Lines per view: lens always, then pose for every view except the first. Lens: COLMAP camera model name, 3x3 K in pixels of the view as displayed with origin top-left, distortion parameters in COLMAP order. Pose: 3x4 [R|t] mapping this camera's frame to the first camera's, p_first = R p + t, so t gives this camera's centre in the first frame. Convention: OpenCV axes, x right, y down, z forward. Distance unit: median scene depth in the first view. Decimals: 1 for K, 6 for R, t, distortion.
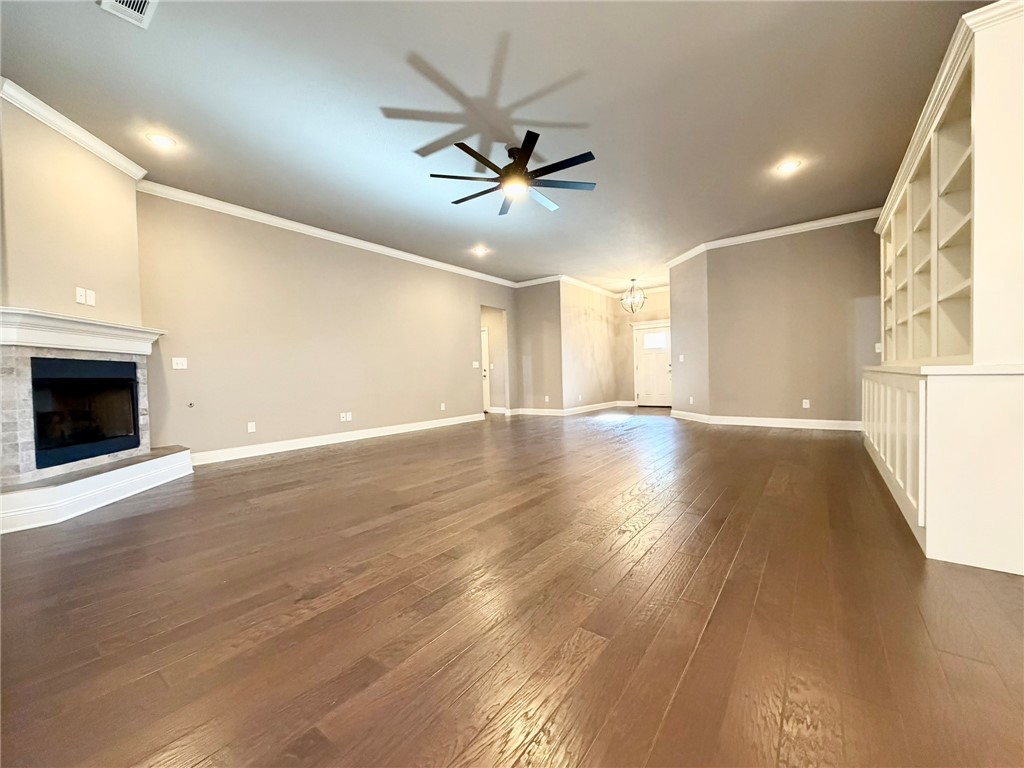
lens RADIAL K [[408.4, 0, 504.2], [0, 408.4, 386.1], [0, 0, 1]] dist [-0.002808, 0.001413]
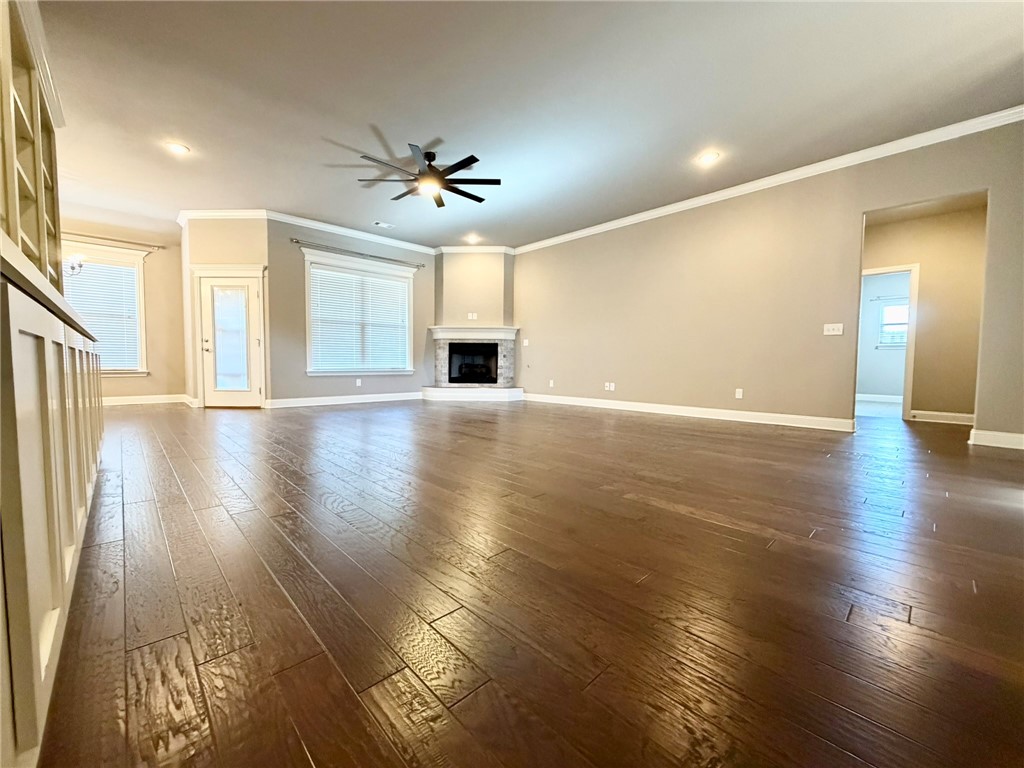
lens RADIAL K [[408.4, 0, 510.4], [0, 408.4, 394.9], [0, 0, 1]] dist [-0.002808, 0.001413]
pose [[-0.151507, 0.107239, -0.982622, 1.165768], [-0.027602, 0.993251, 0.112654, -0.032444], [0.988071, 0.044190, -0.147525, 1.374579]]
